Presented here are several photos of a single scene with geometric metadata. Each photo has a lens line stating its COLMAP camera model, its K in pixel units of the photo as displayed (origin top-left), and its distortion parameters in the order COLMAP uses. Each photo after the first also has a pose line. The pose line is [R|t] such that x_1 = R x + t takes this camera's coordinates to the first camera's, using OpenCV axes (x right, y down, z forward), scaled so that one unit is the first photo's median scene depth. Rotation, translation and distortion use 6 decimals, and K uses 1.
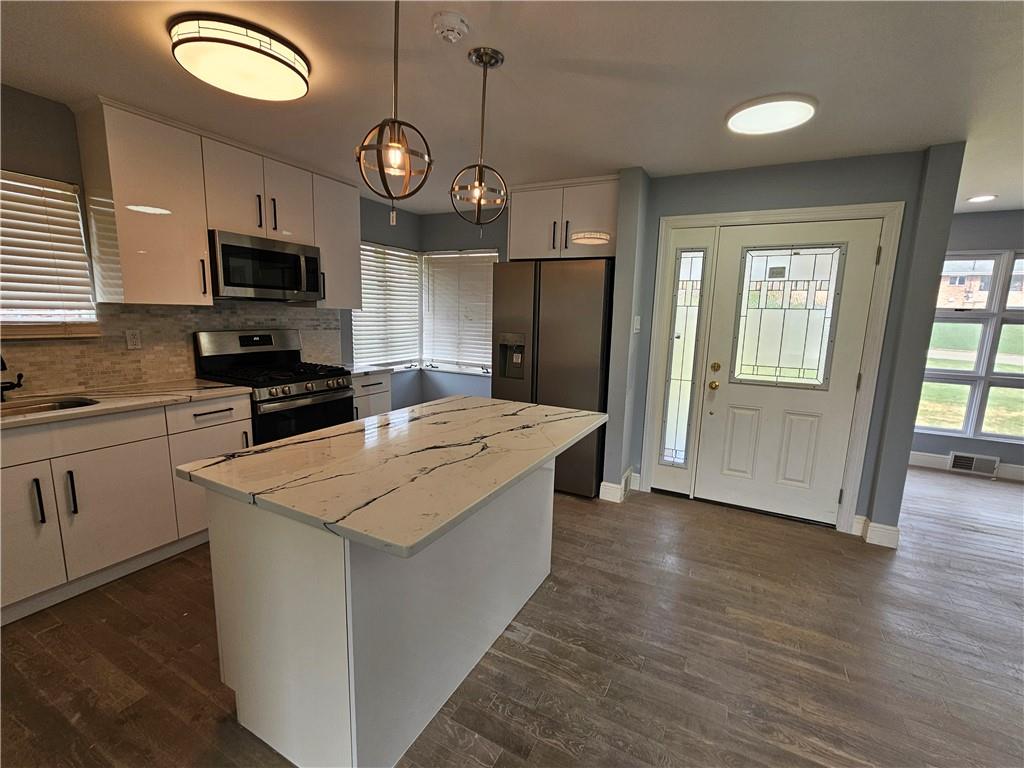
lens RADIAL K [[438.1, 0, 515.4], [0, 438.1, 389.1], [0, 0, 1]] dist [-0.002175, -0.000288]
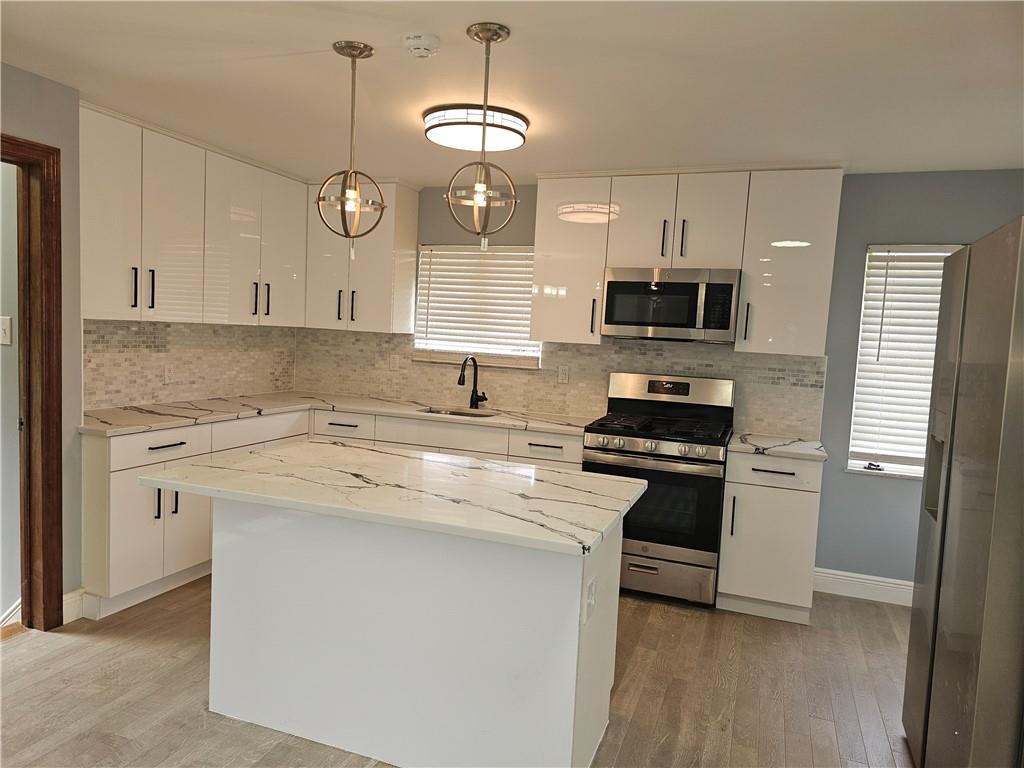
lens RADIAL K [[678.2, 0, 514.0], [0, 678.2, 379.4], [0, 0, 1]] dist [0.006694, 0.001211]
pose [[0.100458, 0.042704, -0.994024, 0.764368], [-0.216343, 0.976111, 0.020070, -0.101349], [0.971135, 0.213034, 0.107297, 0.650253]]
